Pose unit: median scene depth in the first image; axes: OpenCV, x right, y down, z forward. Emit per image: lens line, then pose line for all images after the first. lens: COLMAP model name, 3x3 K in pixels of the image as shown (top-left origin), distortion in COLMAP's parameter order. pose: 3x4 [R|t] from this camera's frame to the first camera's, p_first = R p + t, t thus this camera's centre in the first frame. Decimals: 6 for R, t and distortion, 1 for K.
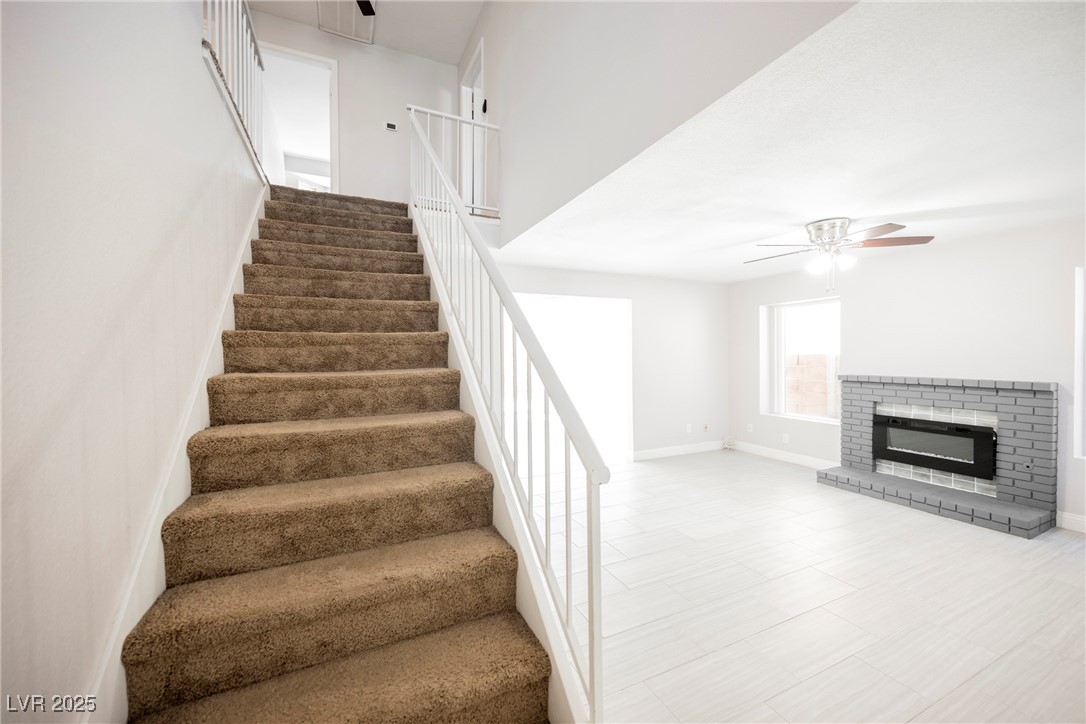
lens RADIAL K [[424.1, 0, 546.2], [0, 424.1, 361.0], [0, 0, 1]] dist [-0.000975, -0.000204]
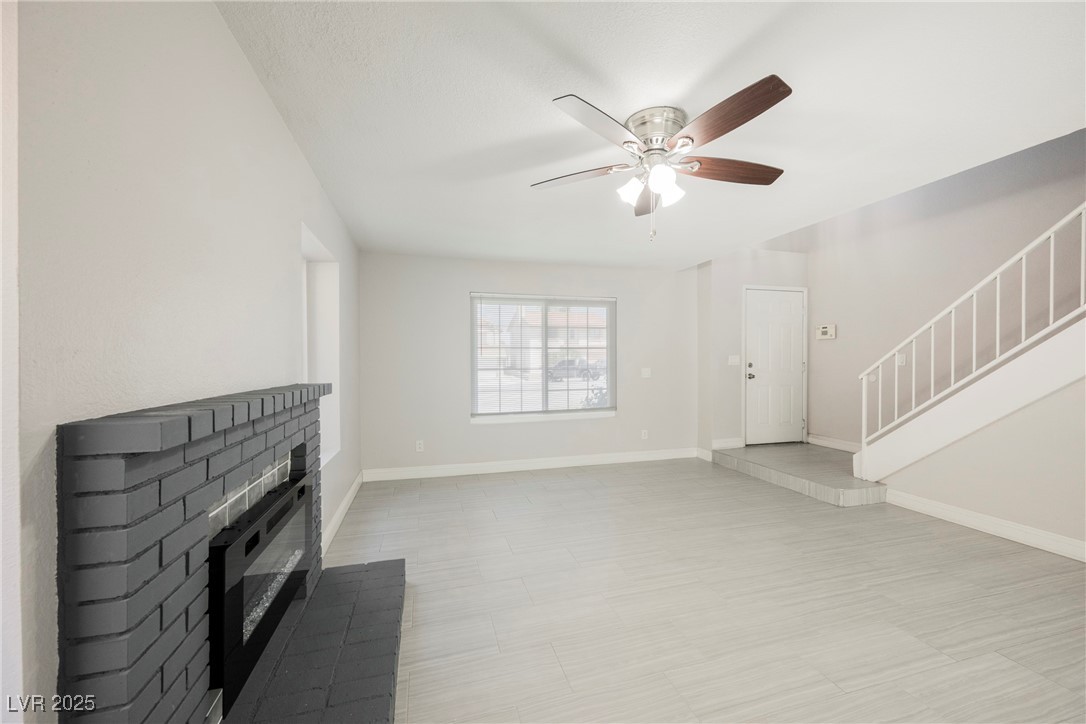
lens RADIAL K [[424.1, 0, 546.2], [0, 424.1, 361.0], [0, 0, 1]] dist [-0.000975, -0.000204]
pose [[-0.985439, 0.010870, 0.169683, 0.569110], [0.013395, 0.999816, 0.013741, 0.009460], [-0.169502, 0.015814, -0.985403, 1.310099]]
